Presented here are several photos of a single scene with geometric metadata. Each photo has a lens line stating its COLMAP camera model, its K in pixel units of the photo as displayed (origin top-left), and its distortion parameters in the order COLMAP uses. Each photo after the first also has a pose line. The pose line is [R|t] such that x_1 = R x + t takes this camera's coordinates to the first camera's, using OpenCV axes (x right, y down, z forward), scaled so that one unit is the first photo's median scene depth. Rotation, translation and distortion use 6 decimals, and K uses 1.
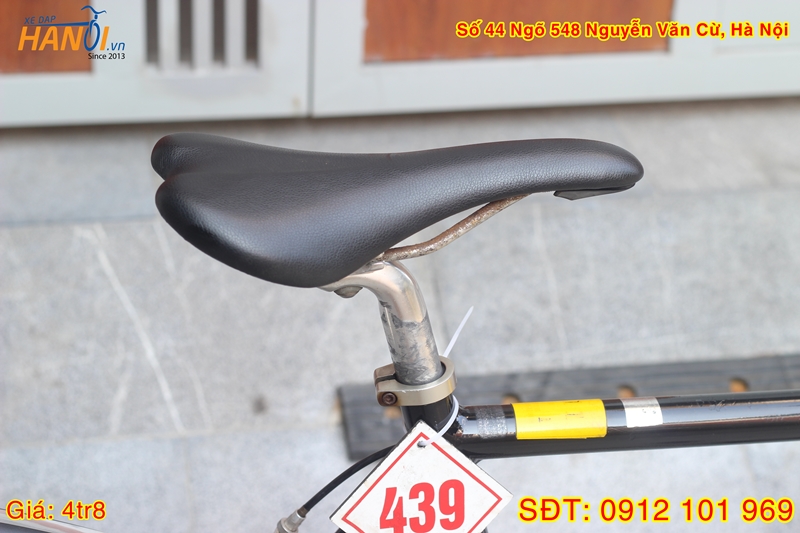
lens RADIAL K [[1895.4, 0, 399.8], [0, 1895.4, 266.2], [0, 0, 1]] dist [-0.071439, 0.000000]
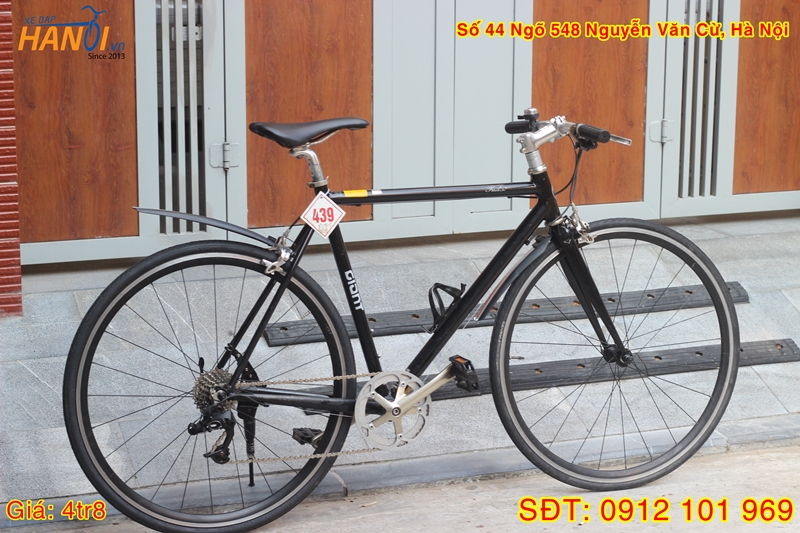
lens RADIAL K [[1895.4, 0, 400.0], [0, 1895.4, 266.7], [0, 0, 1]] dist [-0.071439, 0.000000]
pose [[0.981663, -0.077012, 0.174374, -0.503696], [0.129378, 0.940976, -0.312769, 1.424858], [-0.139994, 0.329594, 0.933686, -2.510939]]
